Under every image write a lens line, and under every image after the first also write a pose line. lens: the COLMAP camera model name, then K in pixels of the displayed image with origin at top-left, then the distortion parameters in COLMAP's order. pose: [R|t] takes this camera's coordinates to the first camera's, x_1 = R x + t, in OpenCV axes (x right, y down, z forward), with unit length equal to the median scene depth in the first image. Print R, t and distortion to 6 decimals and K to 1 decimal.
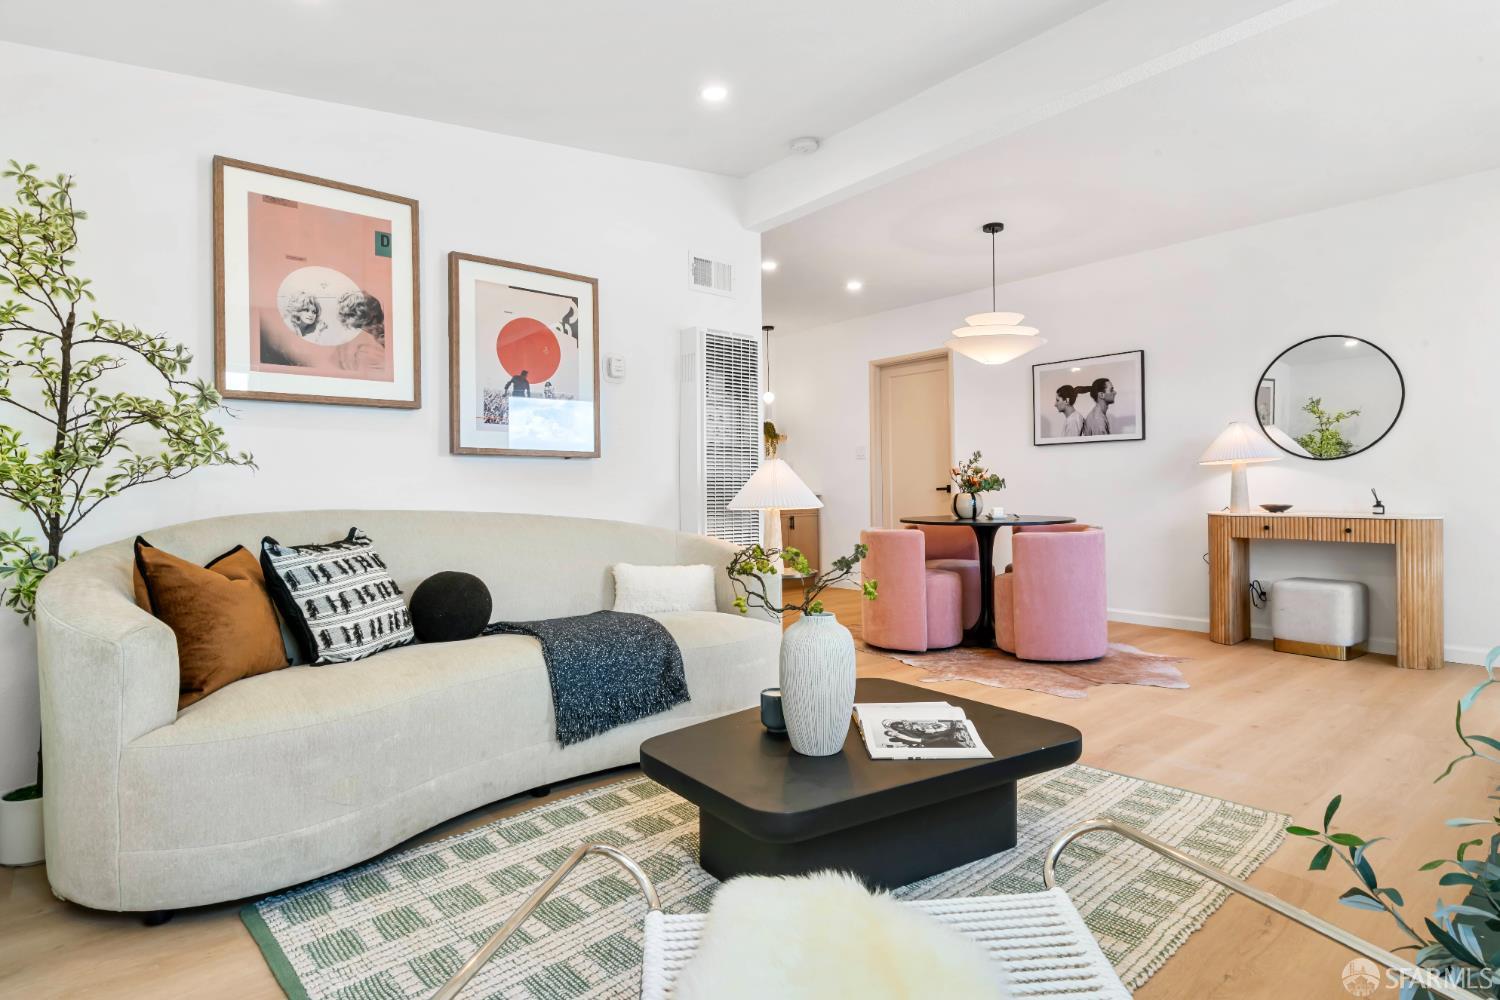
lens RADIAL K [[793.6, 0, 756.9], [0, 793.6, 491.7], [0, 0, 1]] dist [0.004012, 0.000233]
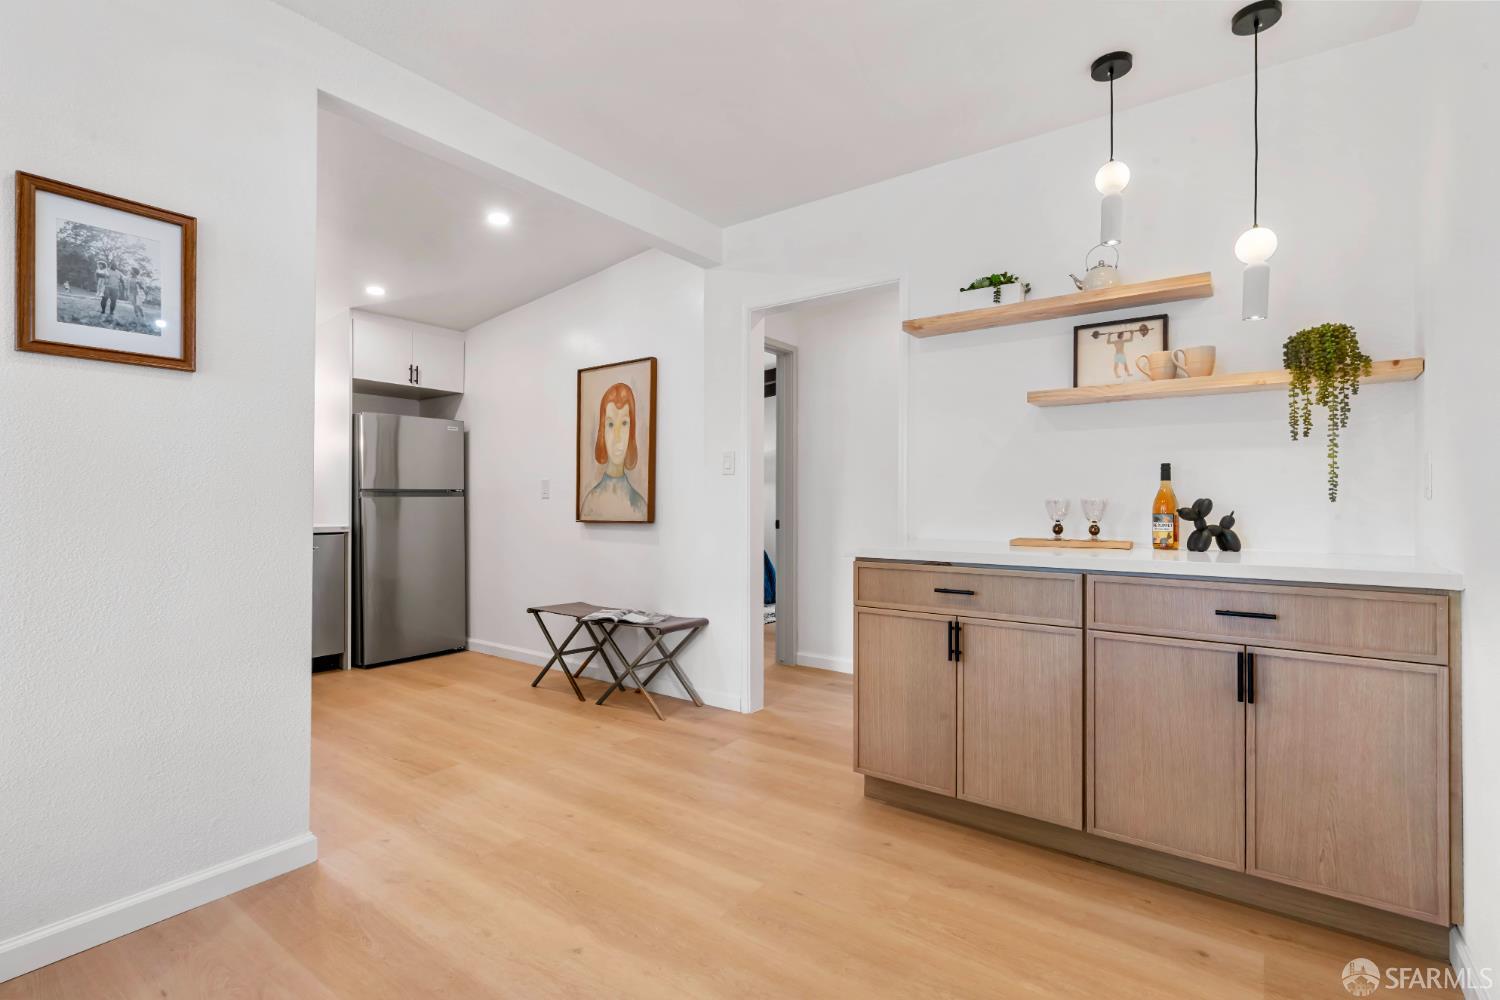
lens RADIAL K [[687.7, 0, 758.4], [0, 687.7, 497.9], [0, 0, 1]] dist [-0.000385, 0.001569]
pose [[0.227629, 0.009387, -0.973703, 0.361969], [-0.006731, 0.999945, 0.008066, -0.036413], [0.973725, 0.004718, 0.227680, 1.201382]]
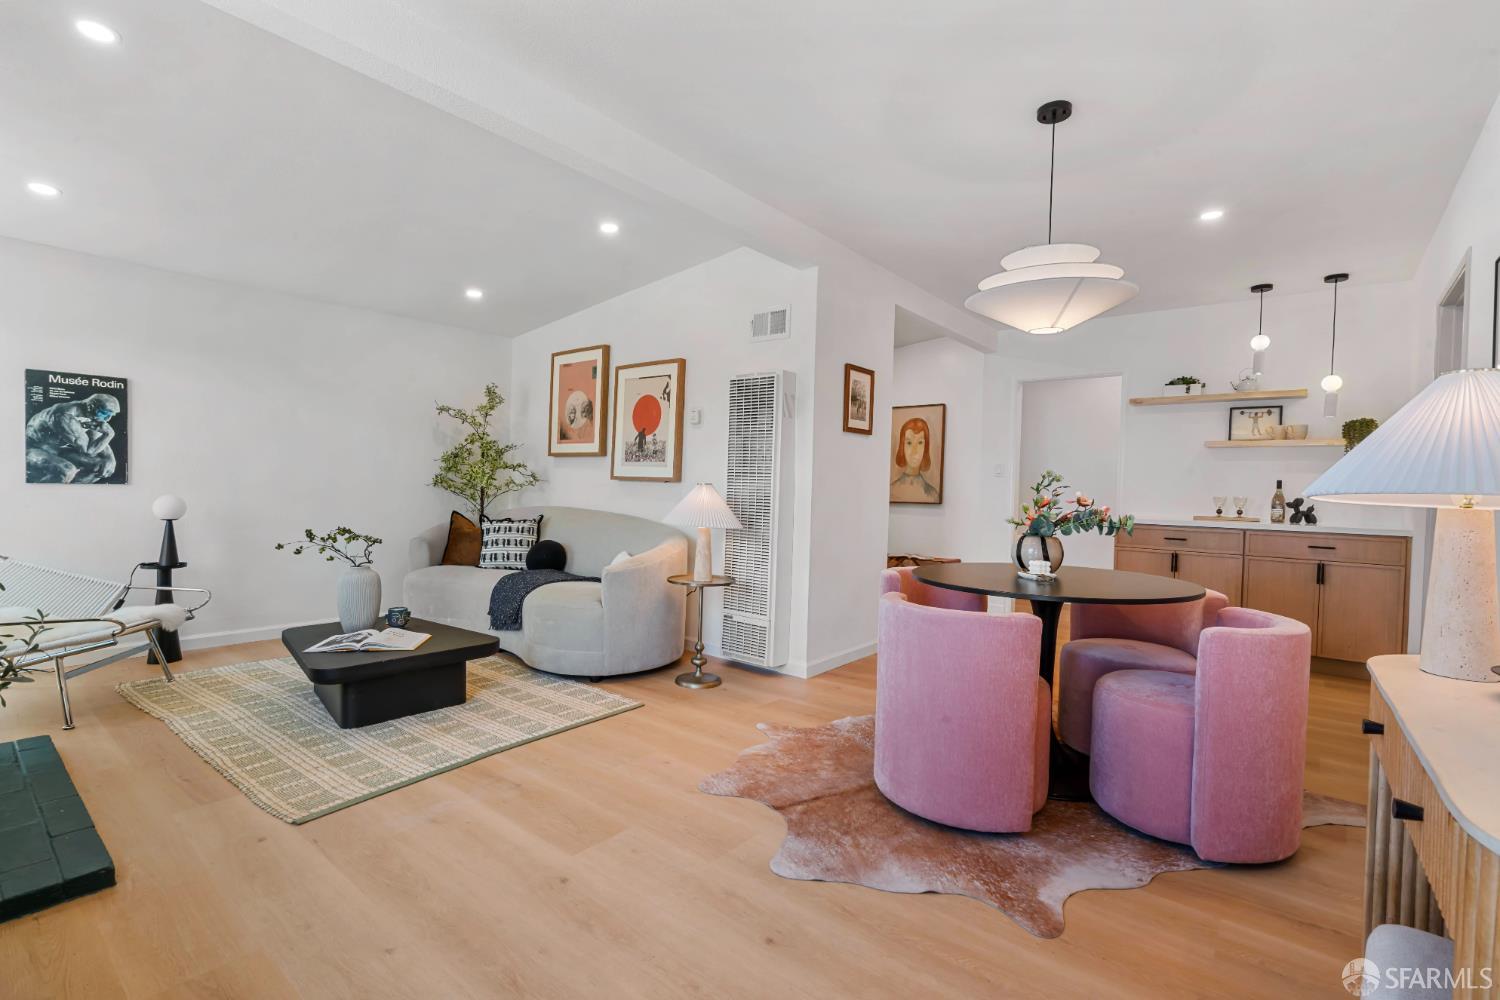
lens RADIAL K [[687.7, 0, 749.2], [0, 687.7, 499.3], [0, 0, 1]] dist [-0.000385, 0.001569]
pose [[0.178668, 0.036049, -0.983249, 0.789816], [-0.030109, 0.999061, 0.031157, -0.039248], [0.983449, 0.024038, 0.179585, 0.667460]]
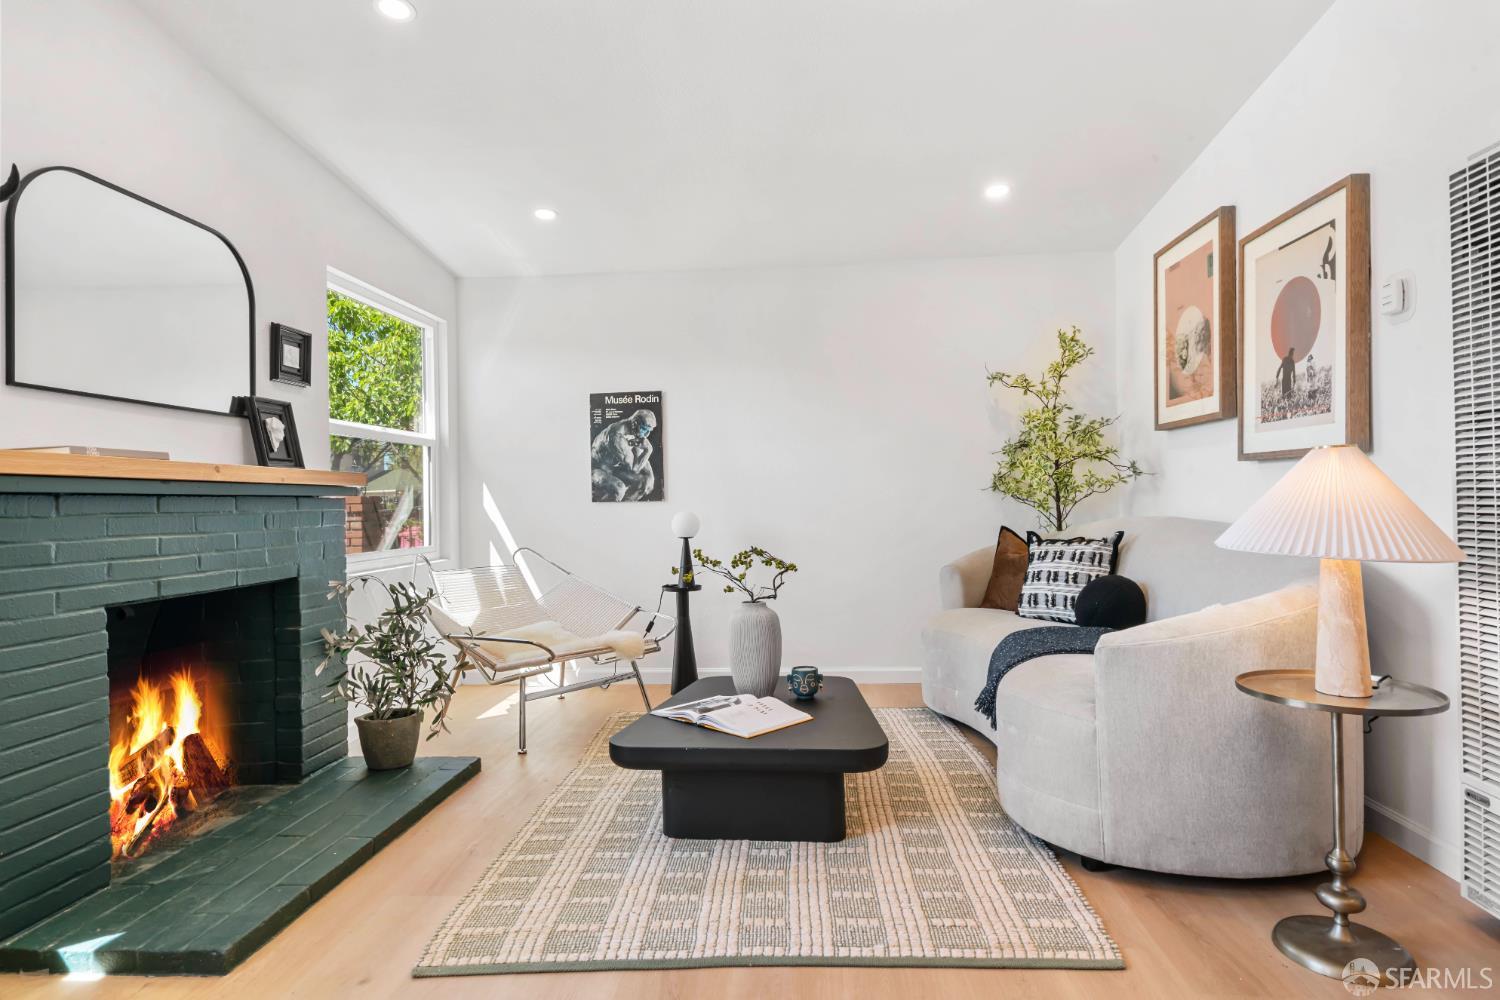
lens RADIAL K [[851.1, 0, 753.7], [0, 851.1, 492.6], [0, 0, 1]] dist [0.008235, -0.000312]
pose [[-0.703723, 0.020466, -0.710180, 0.470308], [0.026505, 0.999645, 0.002544, -0.018493], [0.709980, -0.017033, -0.704016, 0.841645]]
